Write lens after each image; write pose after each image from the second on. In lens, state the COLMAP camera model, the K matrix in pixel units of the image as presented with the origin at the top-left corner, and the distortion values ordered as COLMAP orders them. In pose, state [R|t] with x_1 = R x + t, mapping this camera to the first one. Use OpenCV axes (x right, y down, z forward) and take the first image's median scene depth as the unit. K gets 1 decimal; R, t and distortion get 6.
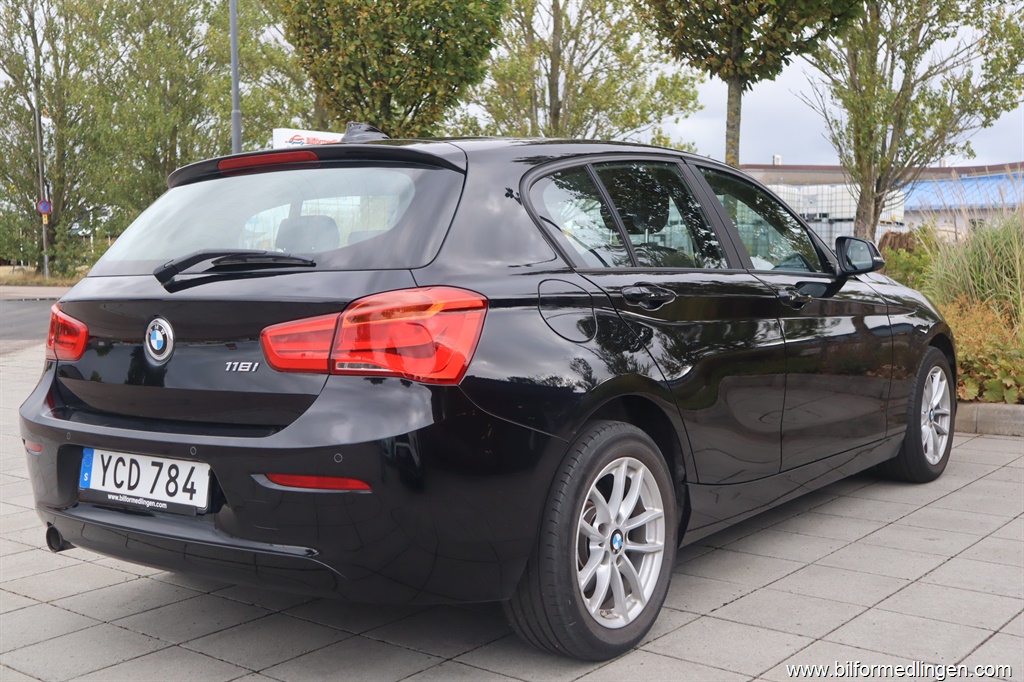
lens RADIAL K [[1137.0, 0, 517.6], [0, 1137.0, 339.6], [0, 0, 1]] dist [0.029306, 0.000000]
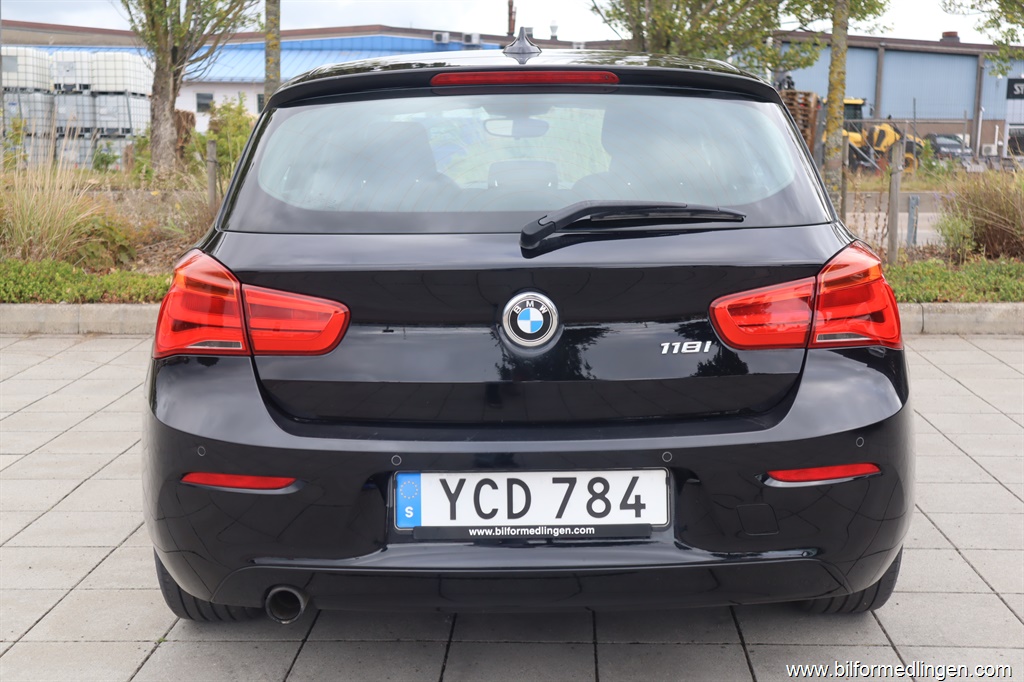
lens RADIAL K [[1272.7, 0, 516.0], [0, 1272.7, 344.7], [0, 0, 1]] dist [0.048689, 0.000000]
pose [[0.796975, -0.087147, 0.597692, -0.834476], [0.031181, 0.994154, 0.103375, -0.072027], [-0.603207, -0.063751, 0.795033, 0.326904]]
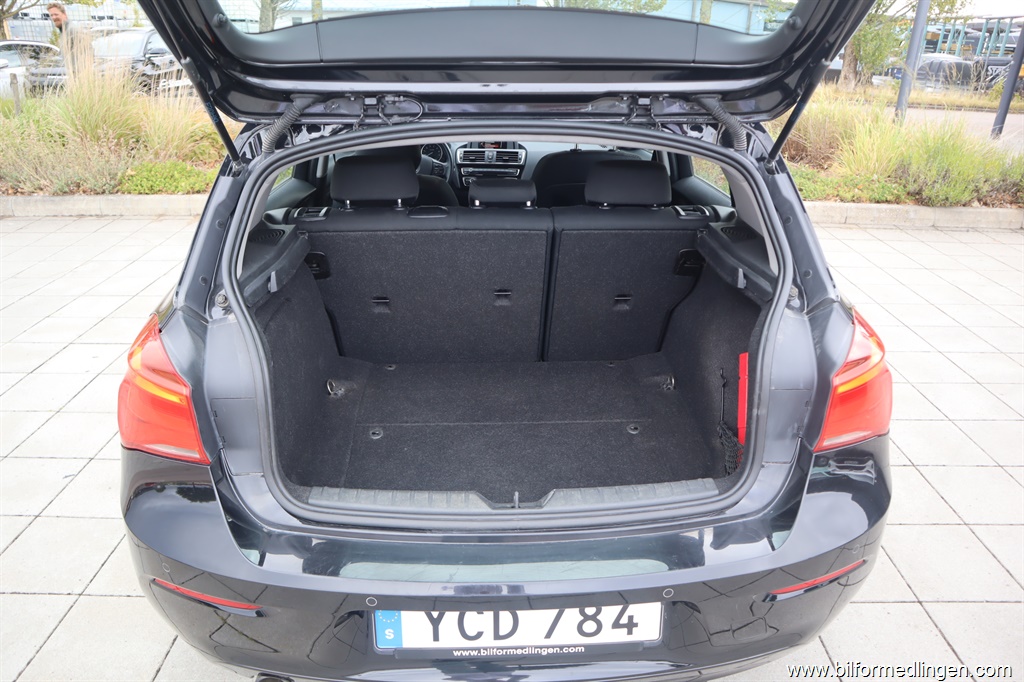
lens RADIAL K [[701.8, 0, 510.7], [0, 701.8, 335.2], [0, 0, 1]] dist [-0.090878, 0.024321]
pose [[0.772788, -0.225513, 0.593248, -0.548365], [0.015633, 0.941222, 0.337426, -0.197698], [-0.634472, -0.251484, 0.730890, 0.721150]]
